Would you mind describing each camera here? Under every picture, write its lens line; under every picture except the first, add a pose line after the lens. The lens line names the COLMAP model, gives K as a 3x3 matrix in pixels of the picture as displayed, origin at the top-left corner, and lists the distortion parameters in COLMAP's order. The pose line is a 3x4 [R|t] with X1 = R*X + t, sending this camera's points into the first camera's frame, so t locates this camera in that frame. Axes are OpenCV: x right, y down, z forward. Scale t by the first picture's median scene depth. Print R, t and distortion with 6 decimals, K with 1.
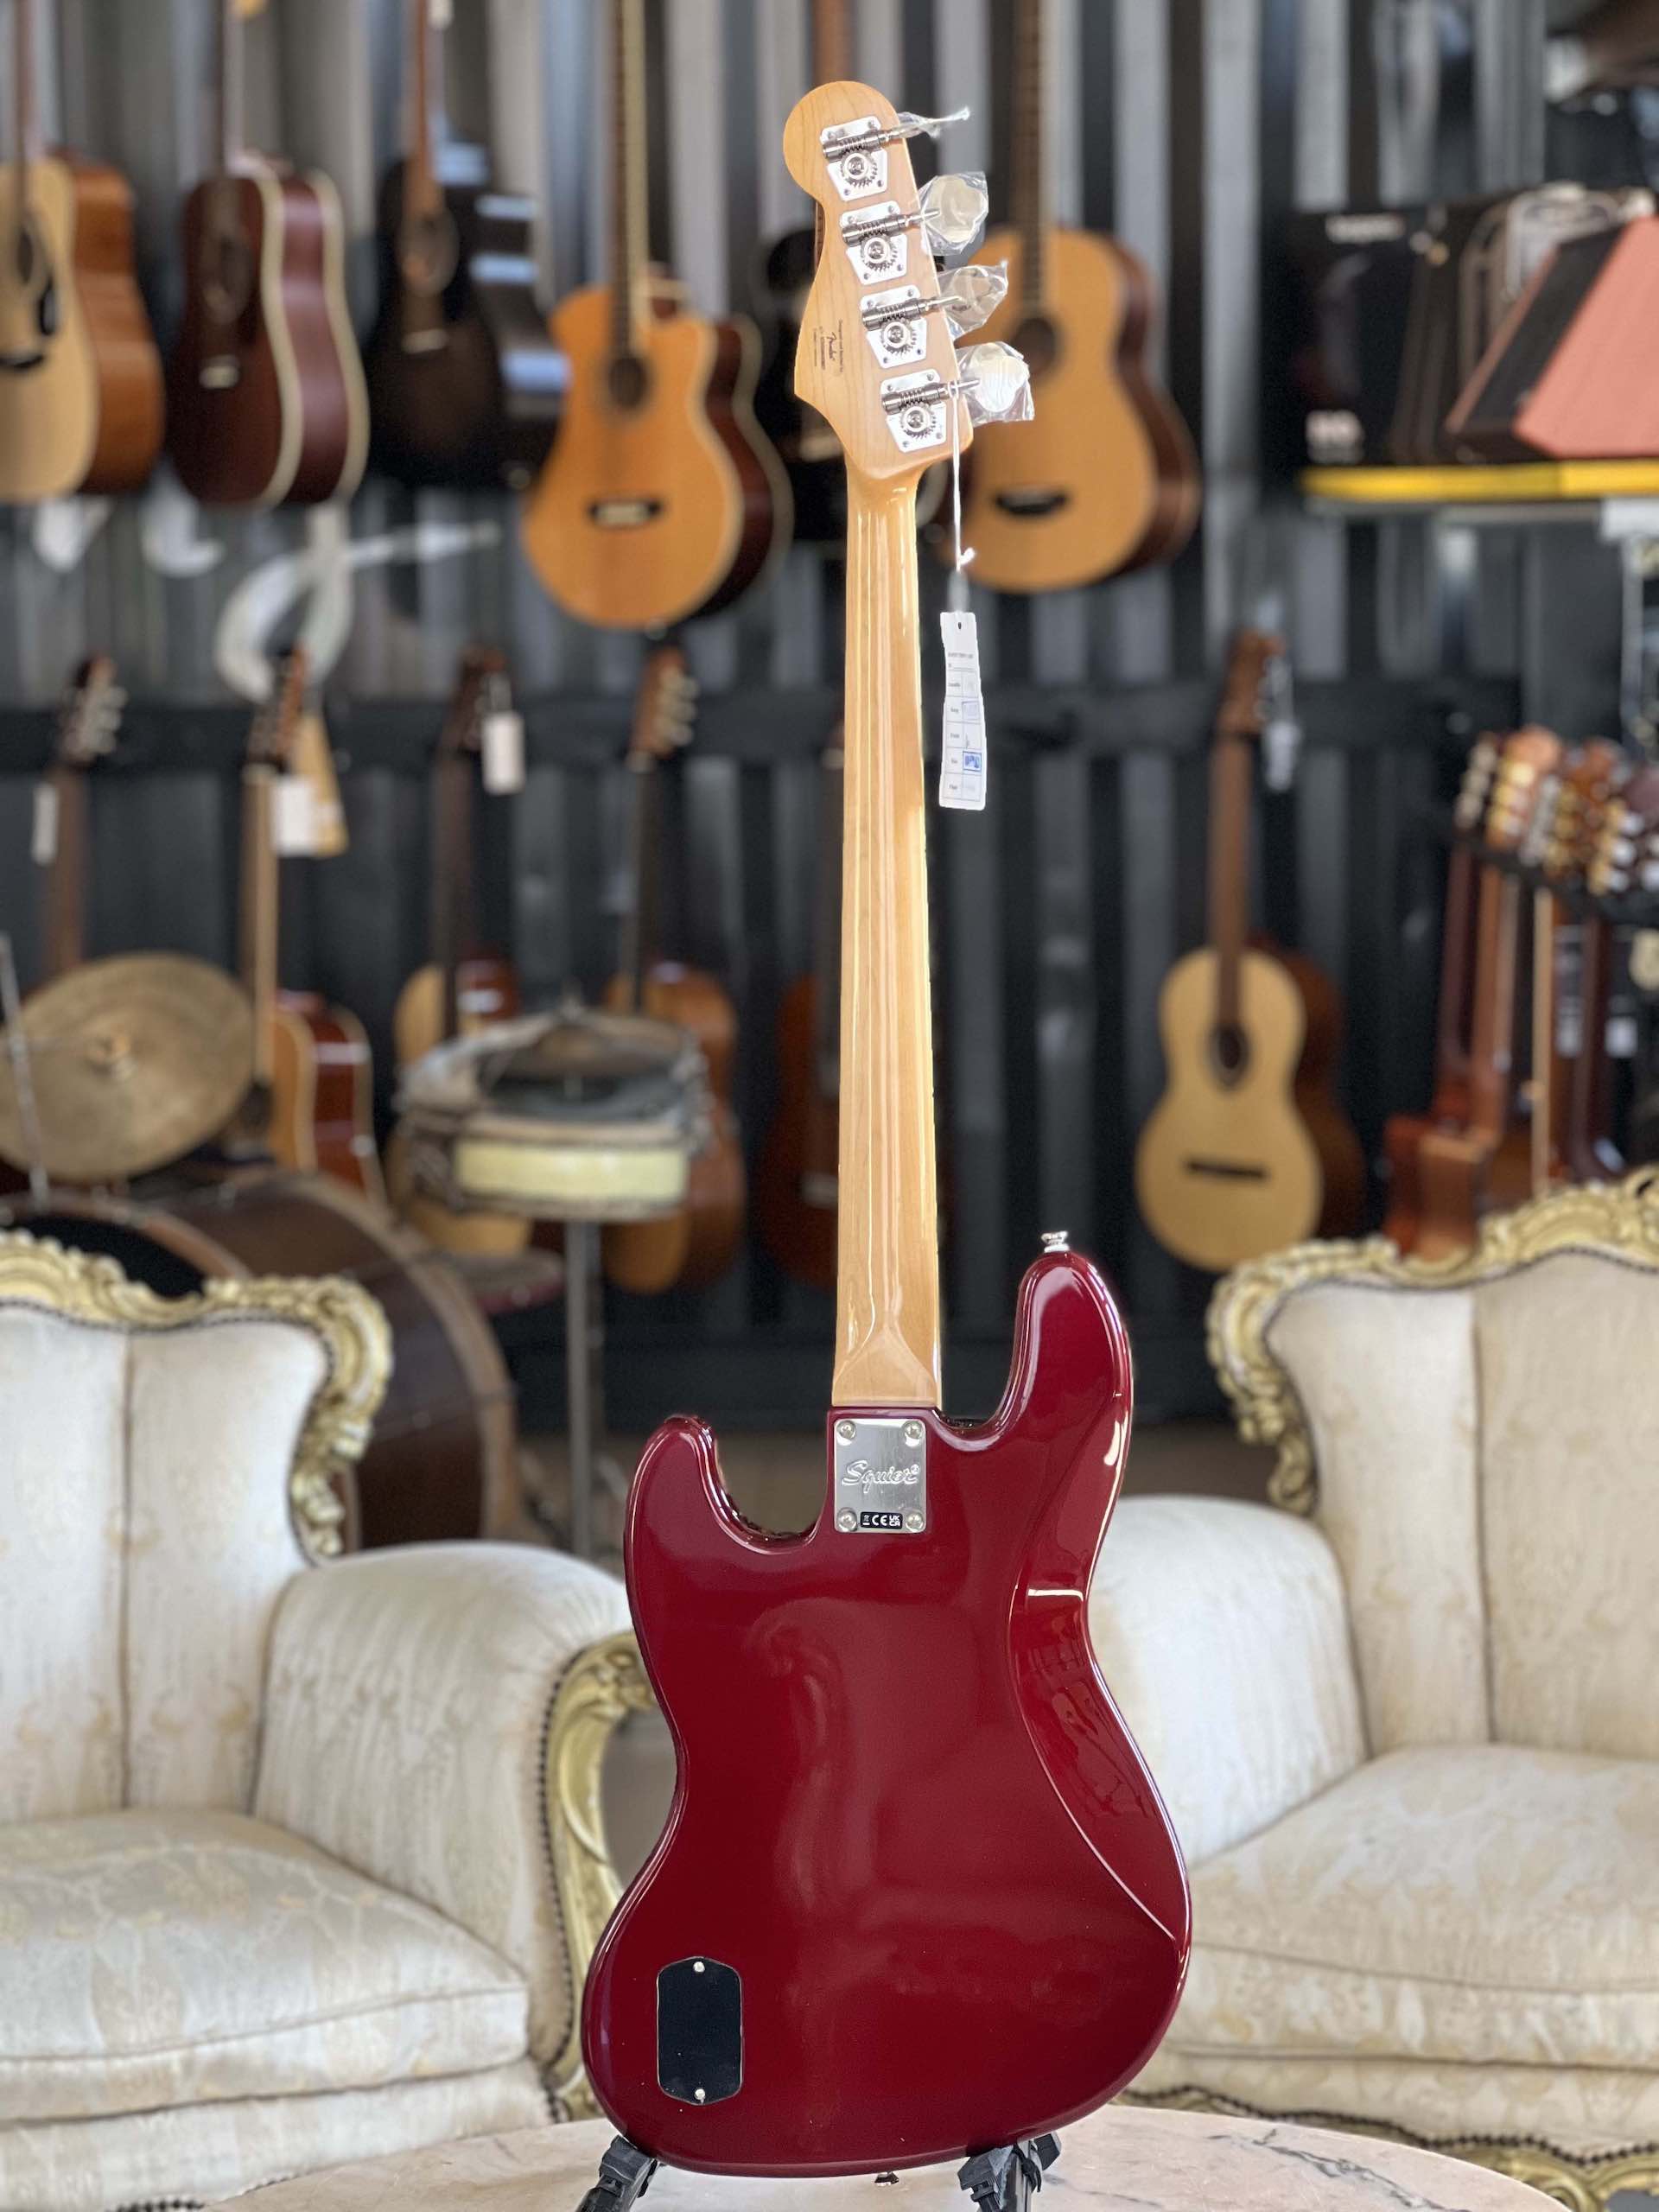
lens RADIAL K [[4907.5, 0, 764.3], [0, 4907.5, 1118.8], [0, 0, 1]] dist [0.294297, 0.356610]
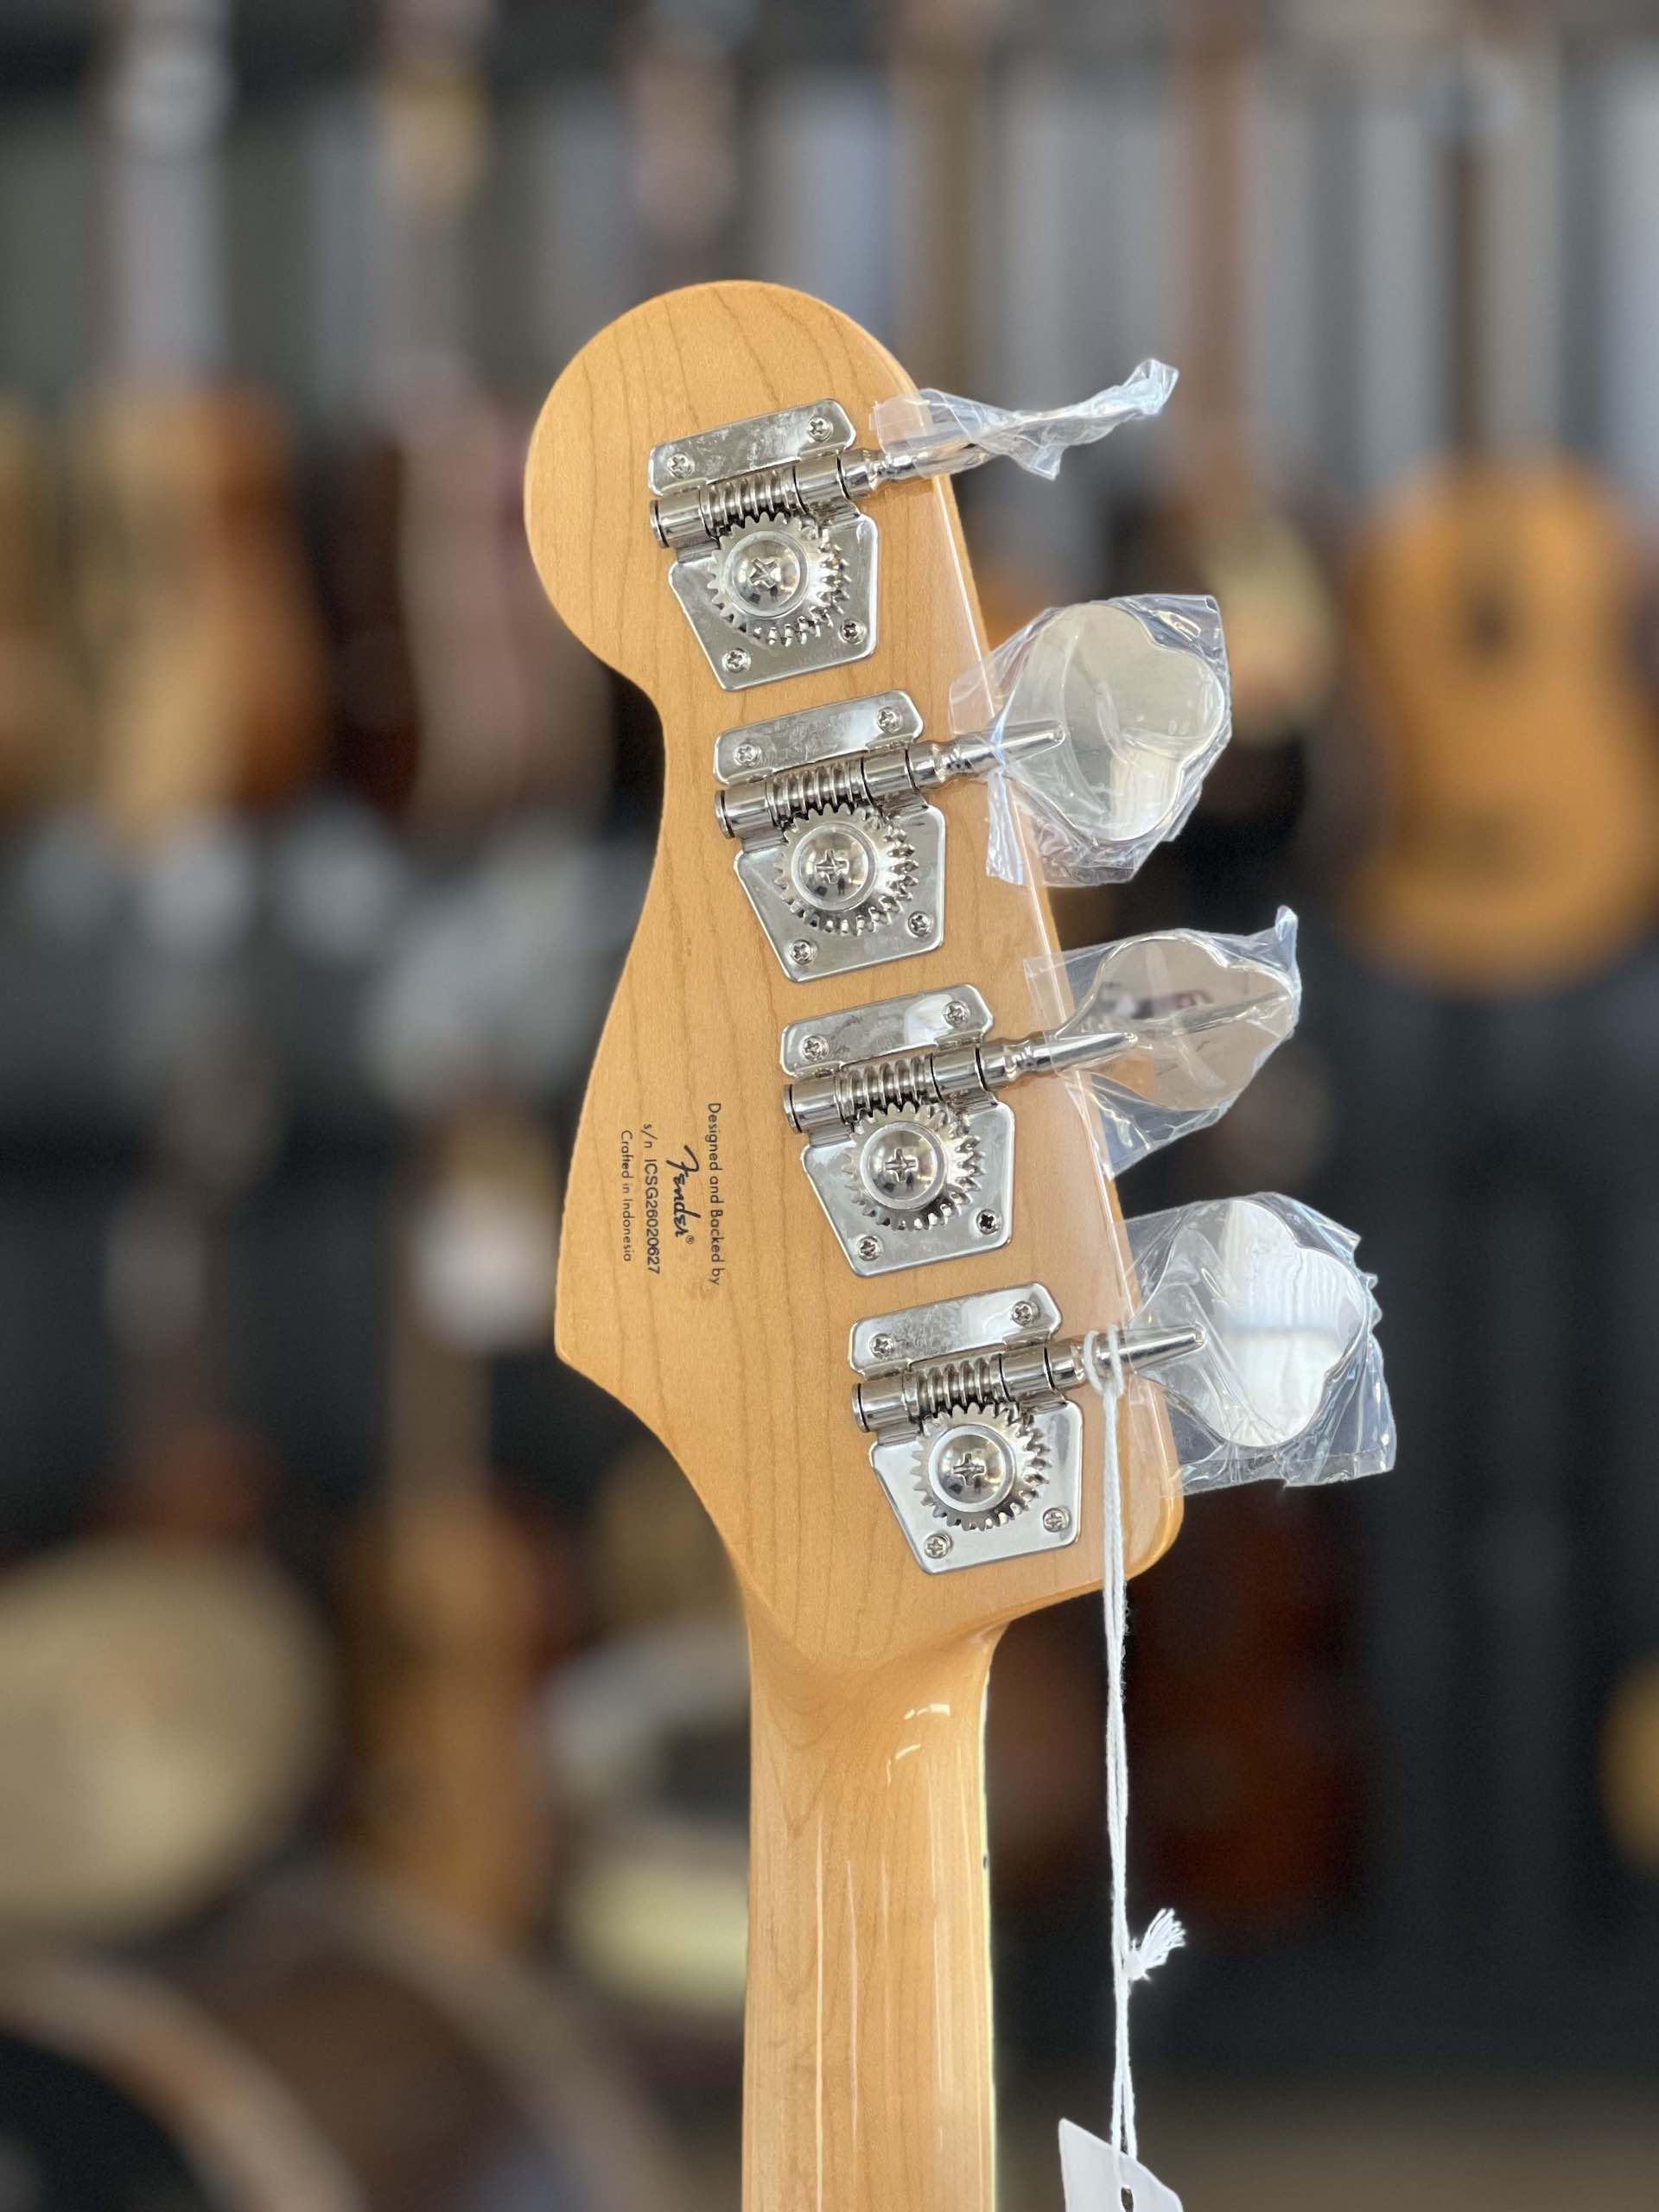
lens RADIAL K [[4989.7, 0, 829.5], [0, 4989.7, 1106.0], [0, 0, 1]] dist [-0.049878, 6.047575]
pose [[0.996818, 0.001829, -0.079687, 0.044911], [-0.005130, 0.999136, -0.041237, -0.149887], [0.079543, 0.041514, 0.995967, 0.718324]]
